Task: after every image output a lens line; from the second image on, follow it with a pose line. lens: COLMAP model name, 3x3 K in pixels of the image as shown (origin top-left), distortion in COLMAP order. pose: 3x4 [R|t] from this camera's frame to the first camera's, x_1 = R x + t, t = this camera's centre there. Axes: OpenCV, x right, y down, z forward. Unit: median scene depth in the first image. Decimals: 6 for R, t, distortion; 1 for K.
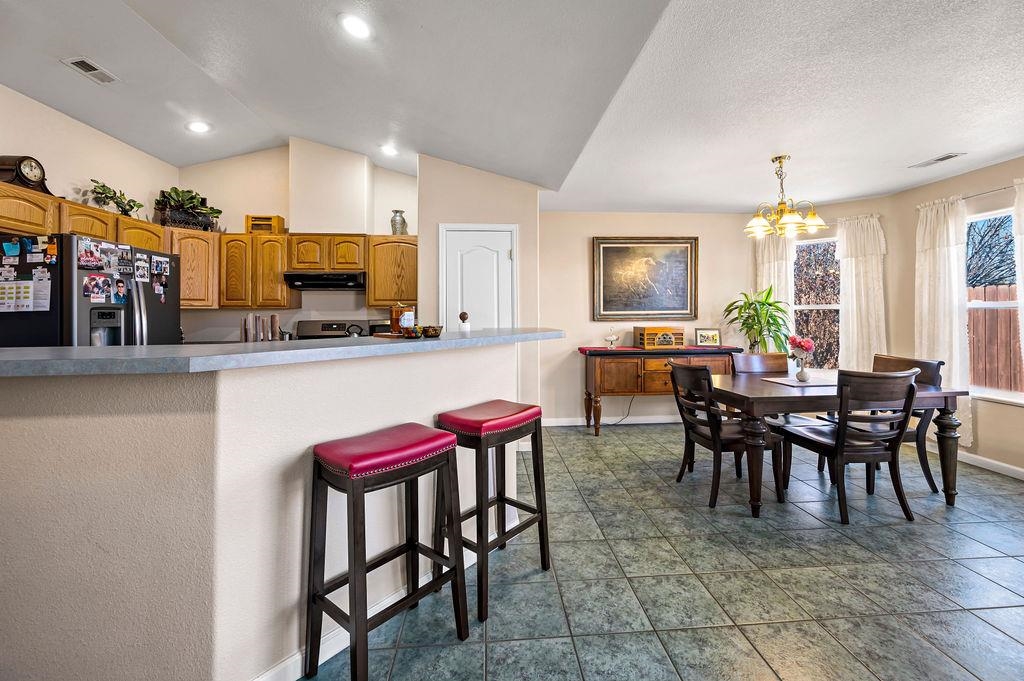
lens RADIAL K [[419.6, 0, 514.0], [0, 419.6, 308.7], [0, 0, 1]] dist [0.001013, 0.000255]
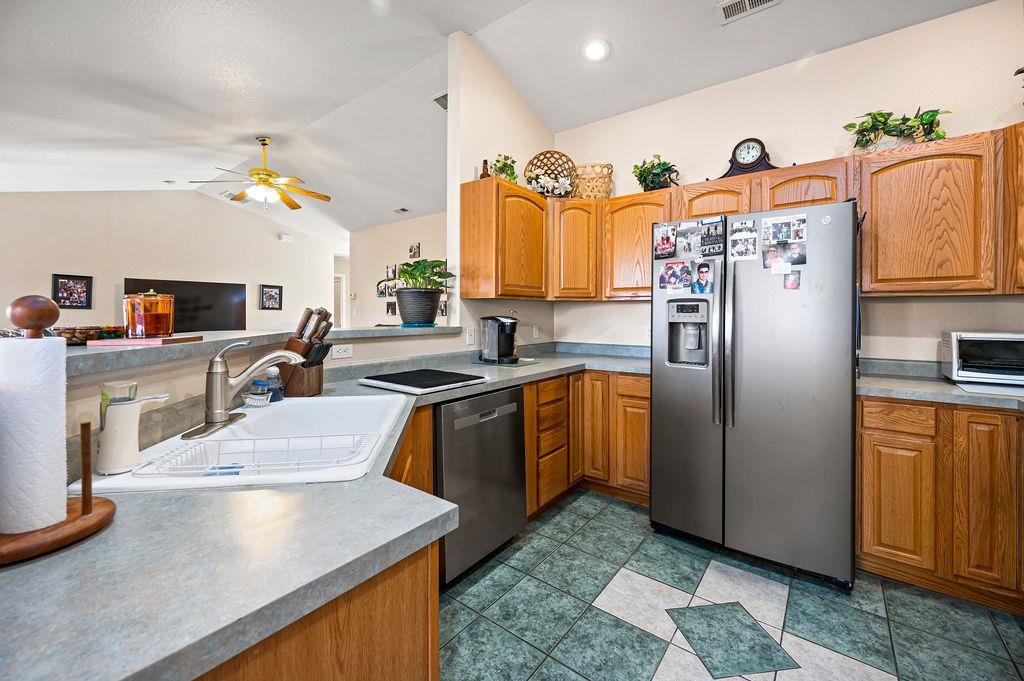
lens RADIAL K [[419.6, 0, 512.9], [0, 419.6, 314.3], [0, 0, 1]] dist [0.001013, 0.000255]
pose [[-0.664506, 0.008386, -0.747236, -0.097866], [0.012263, 0.999925, 0.000317, 0.019625], [0.747182, -0.008953, -0.664559, 1.130029]]
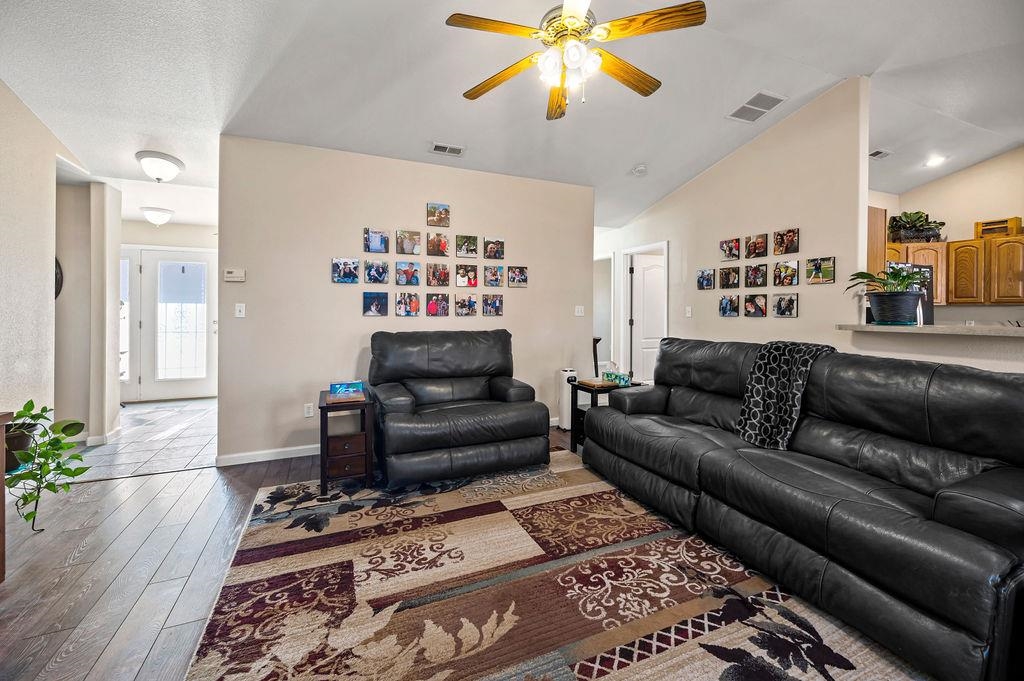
lens RADIAL K [[419.6, 0, 514.3], [0, 419.6, 307.0], [0, 0, 1]] dist [0.001013, 0.000255]
pose [[0.339593, -0.002577, -0.940569, 0.006992], [0.006867, 0.999976, -0.000261, -0.003664], [0.940548, -0.006371, 0.339602, -0.724236]]
